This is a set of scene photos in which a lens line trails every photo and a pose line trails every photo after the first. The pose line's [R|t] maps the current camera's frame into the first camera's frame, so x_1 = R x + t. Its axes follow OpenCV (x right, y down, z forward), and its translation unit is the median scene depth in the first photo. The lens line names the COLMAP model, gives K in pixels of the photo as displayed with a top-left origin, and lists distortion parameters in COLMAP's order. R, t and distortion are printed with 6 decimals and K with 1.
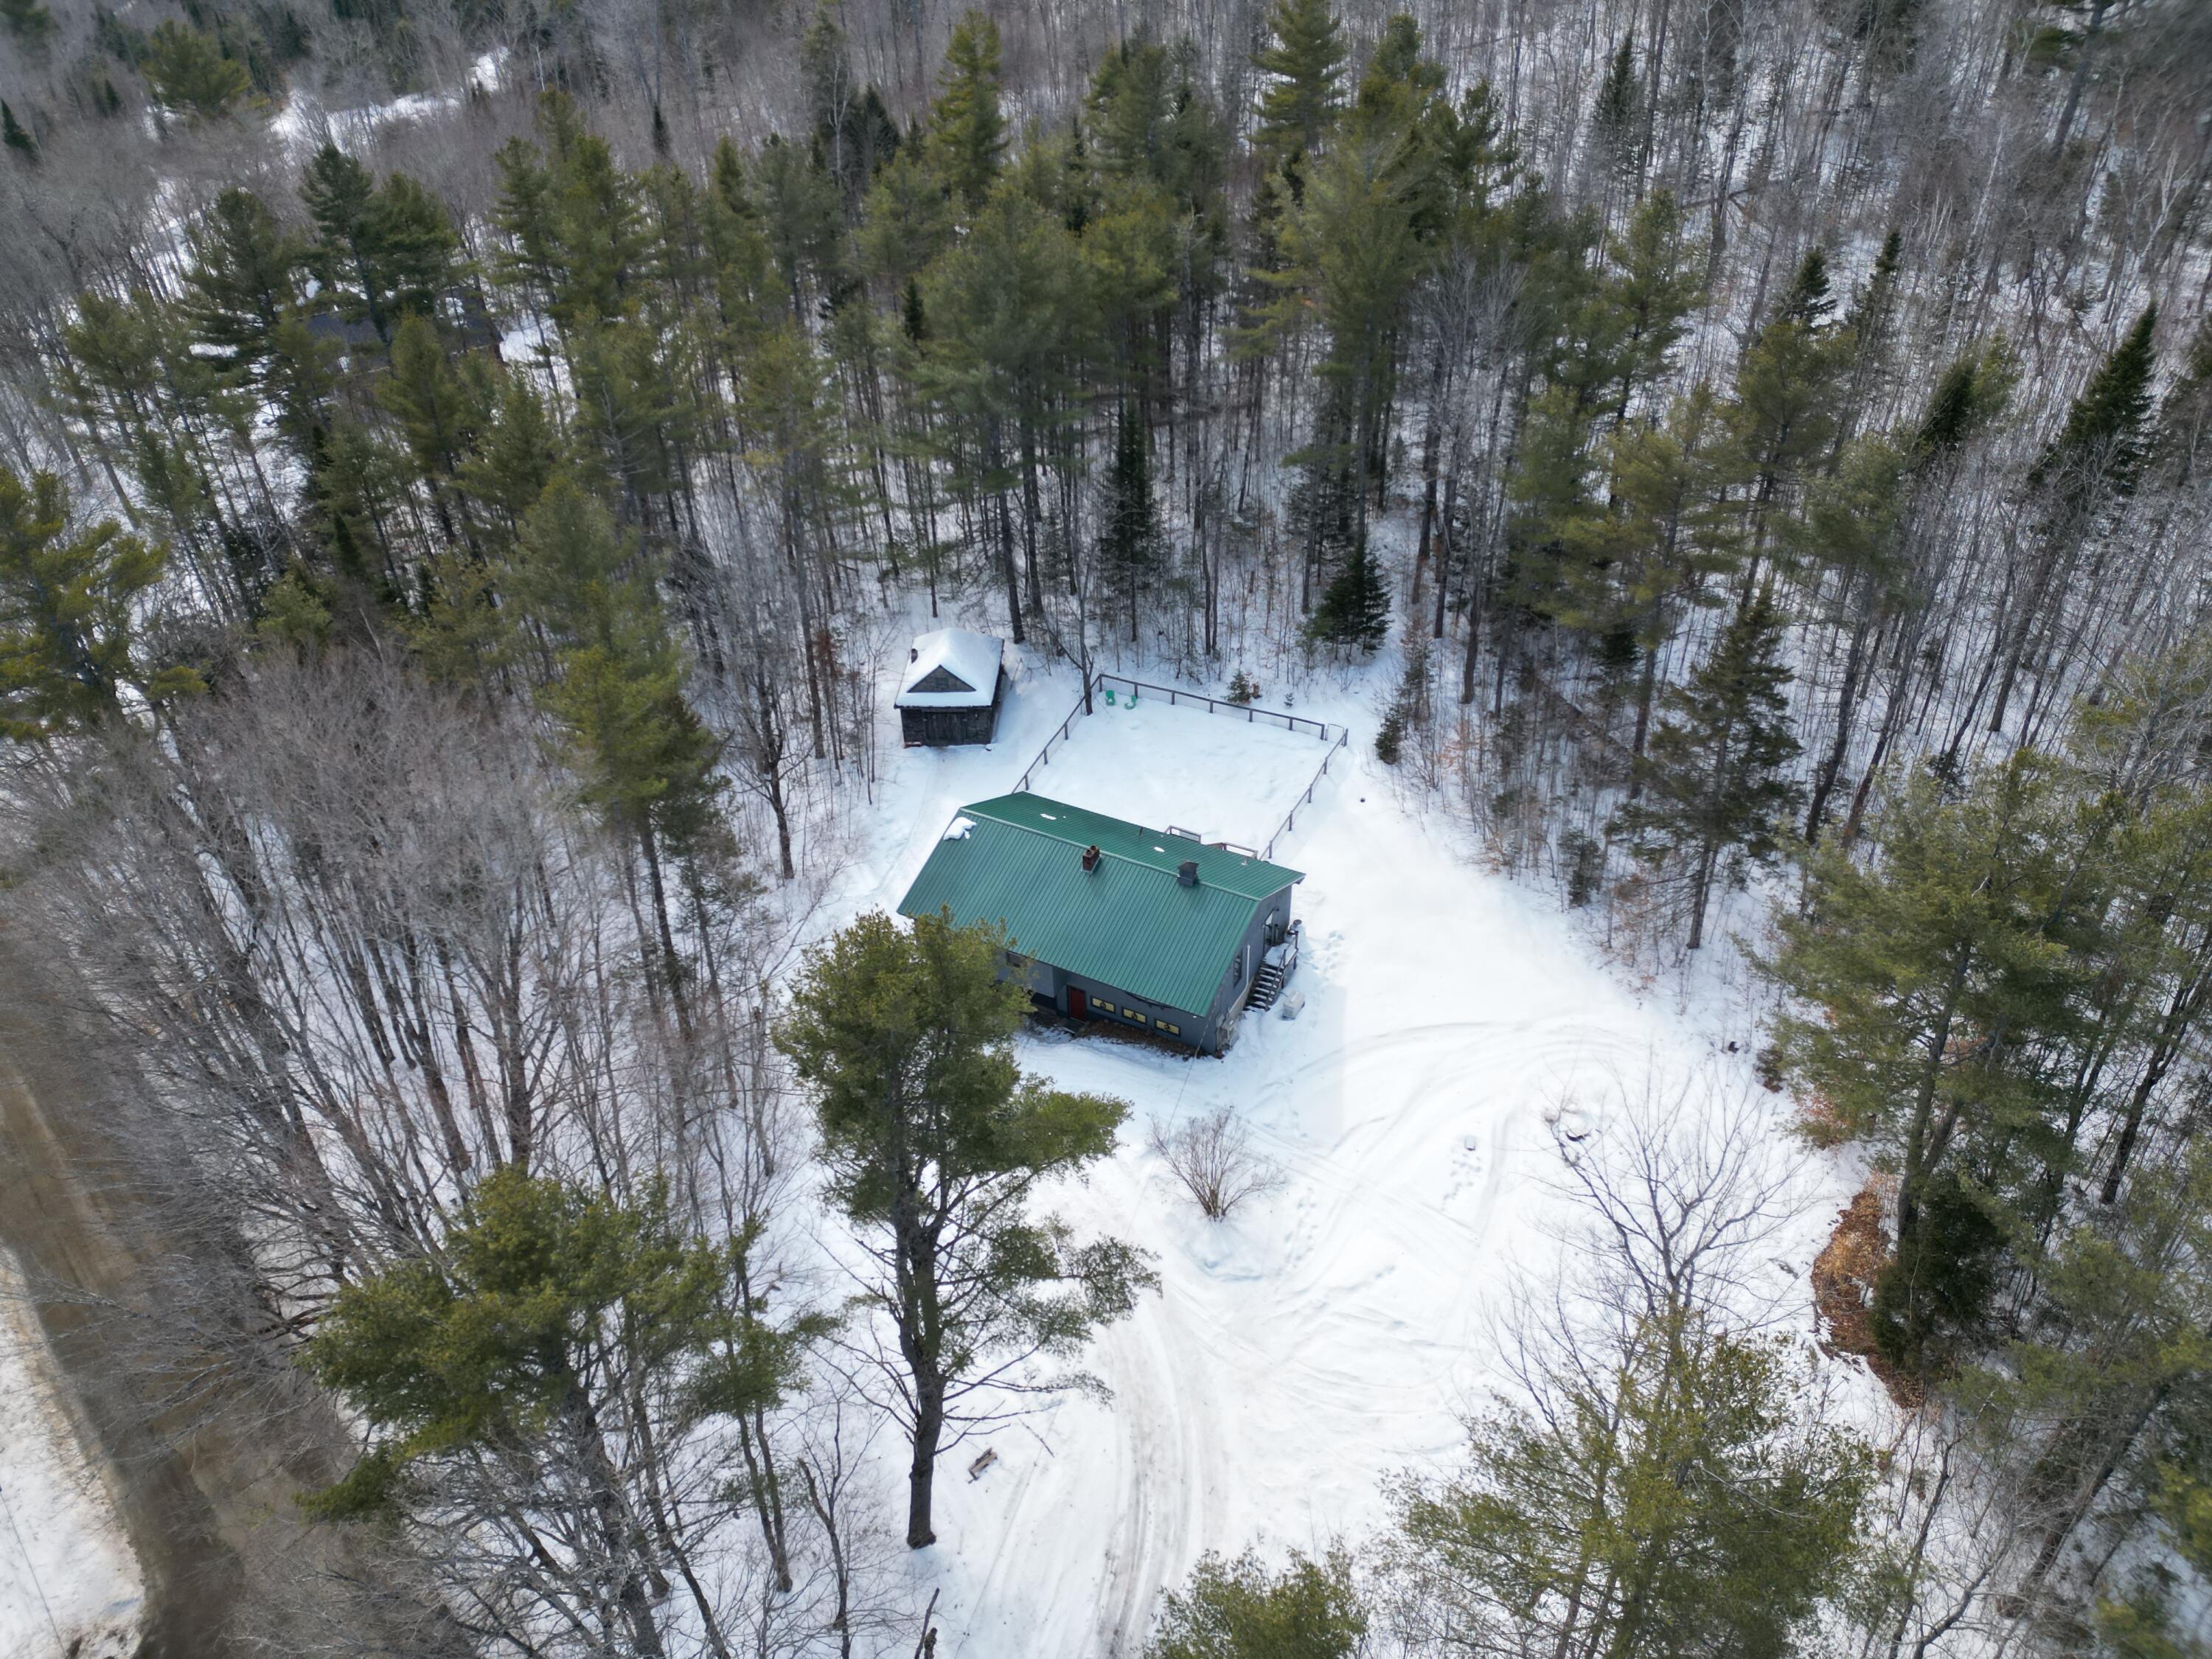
lens RADIAL K [[1556.6, 0, 1110.9], [0, 1556.6, 831.2], [0, 0, 1]] dist [0.029374, -0.005041]
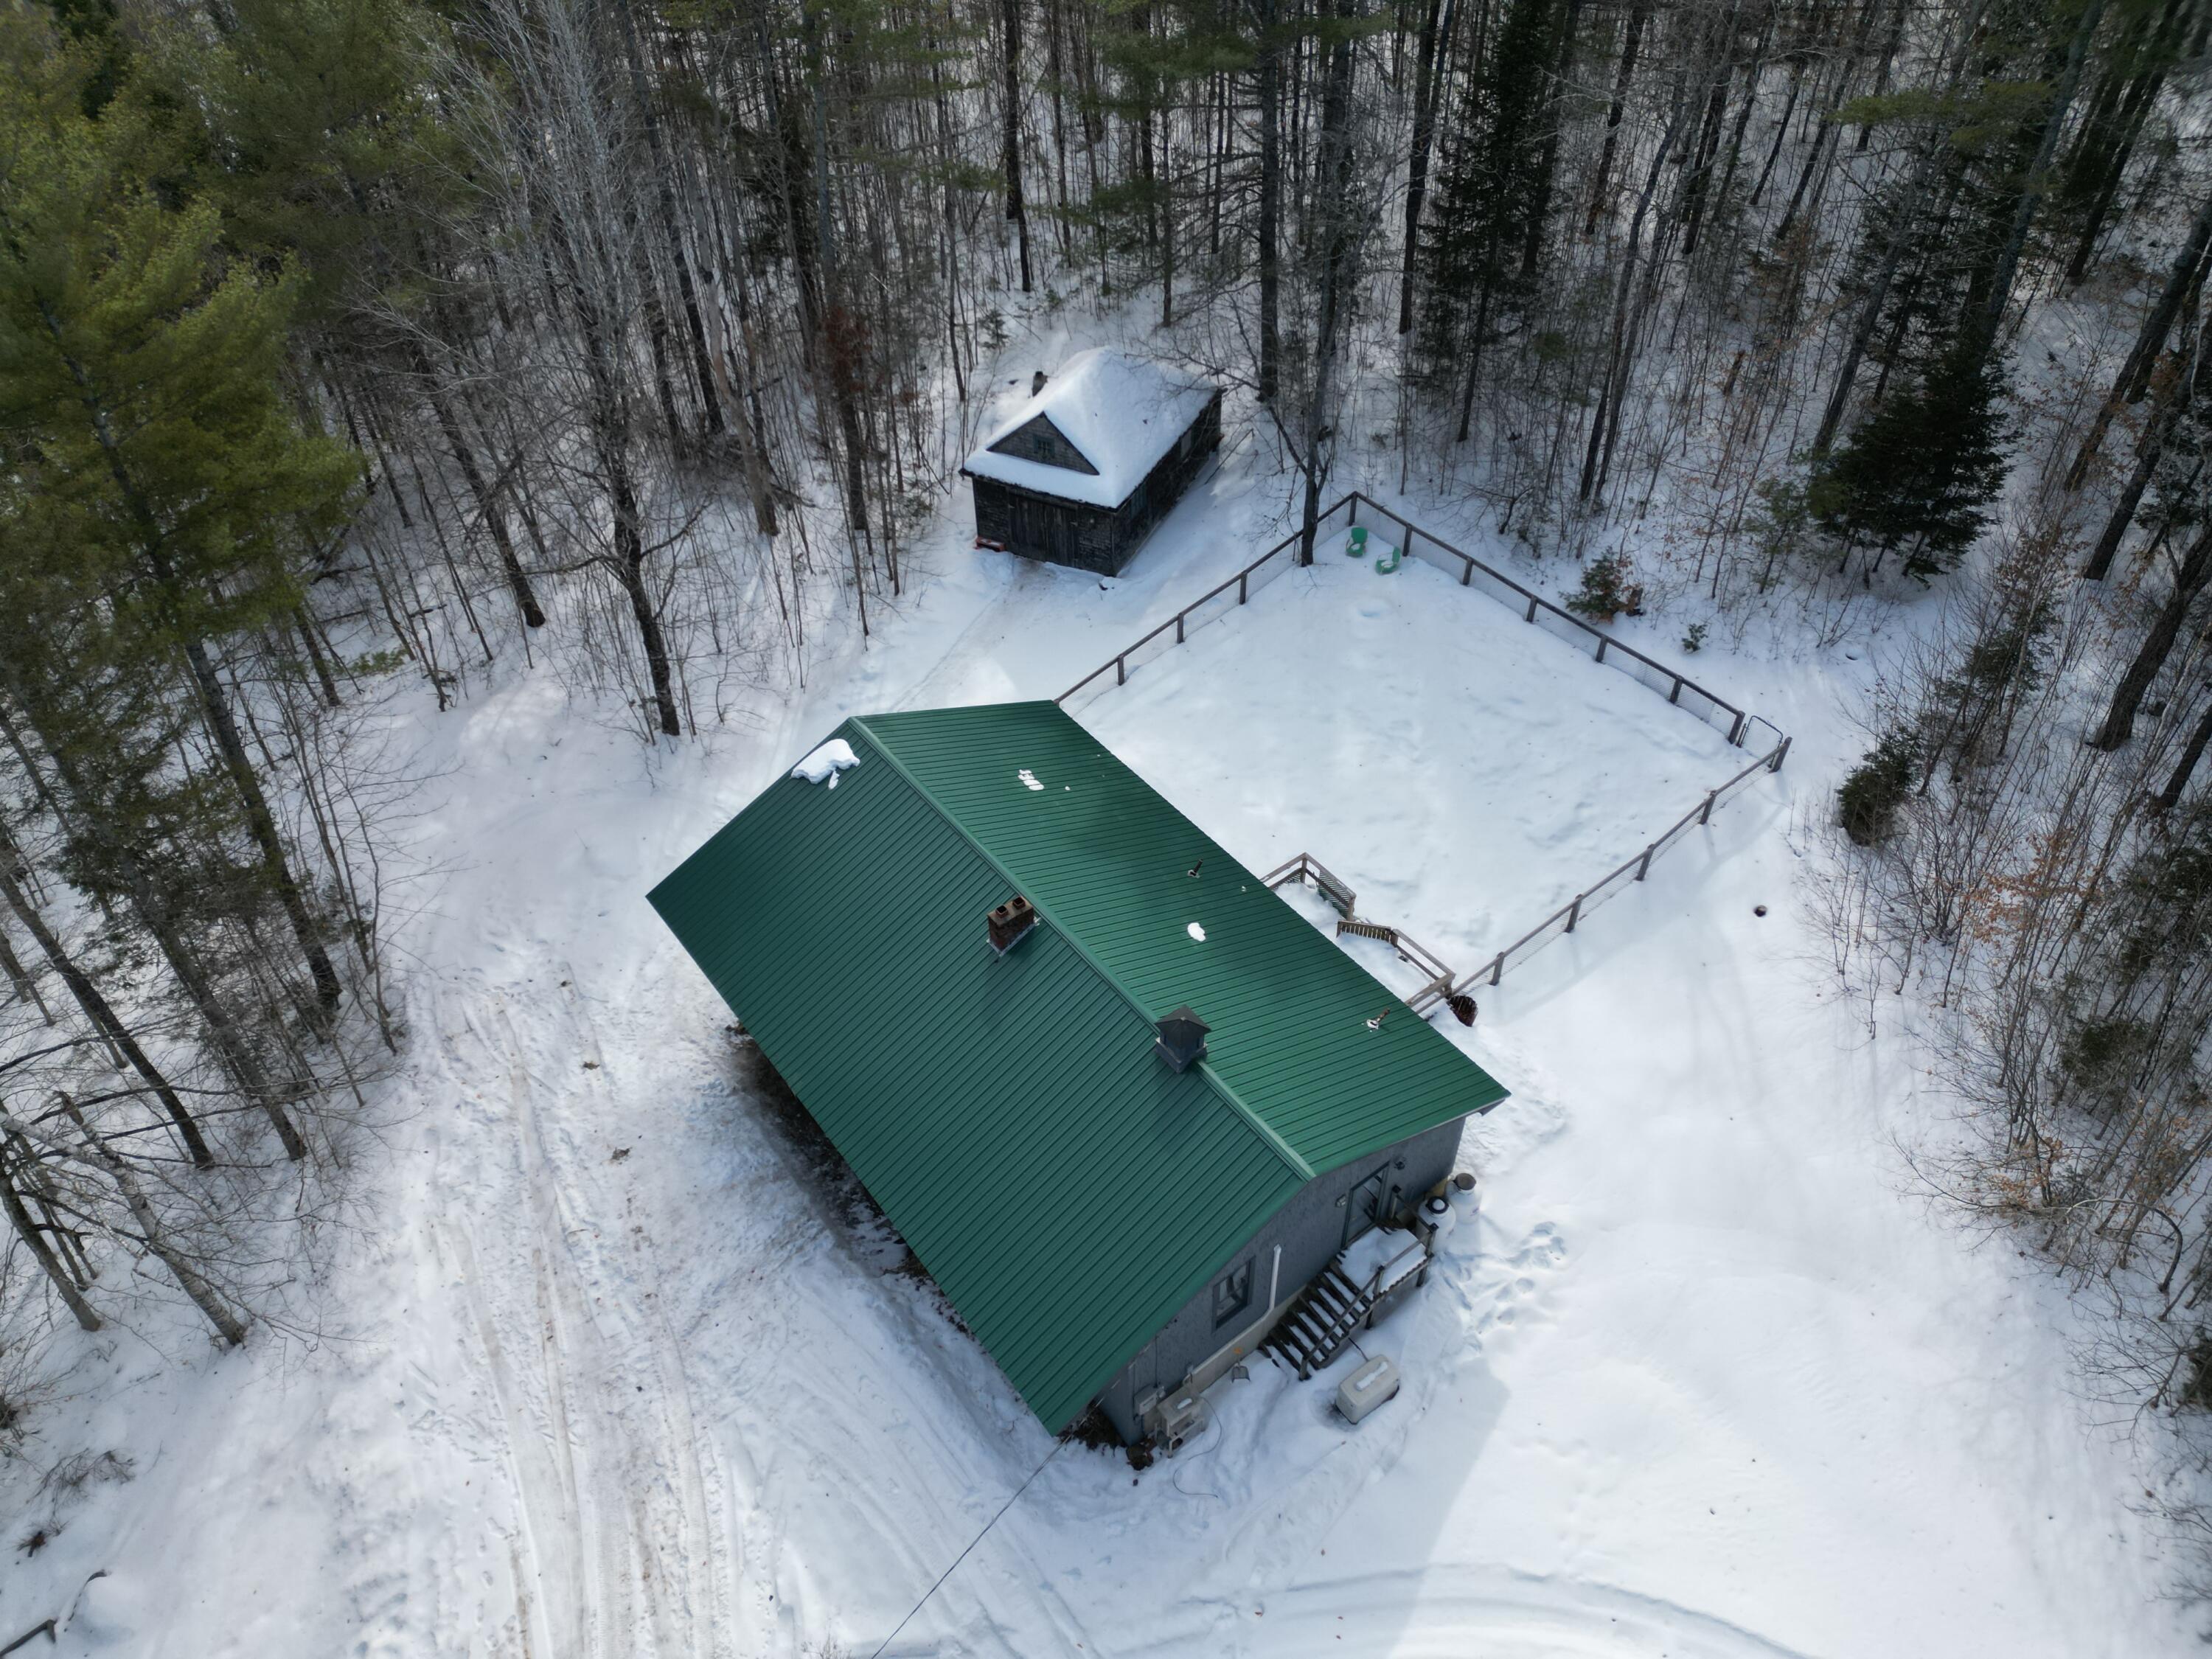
lens RADIAL K [[1556.6, 0, 1102.4], [0, 1556.6, 821.4], [0, 0, 1]] dist [0.029374, -0.005041]
pose [[0.909418, 0.288519, -0.299527, 0.109842], [-0.234265, 0.950470, 0.204269, -0.086772], [0.343627, -0.115597, 0.931965, 0.486013]]
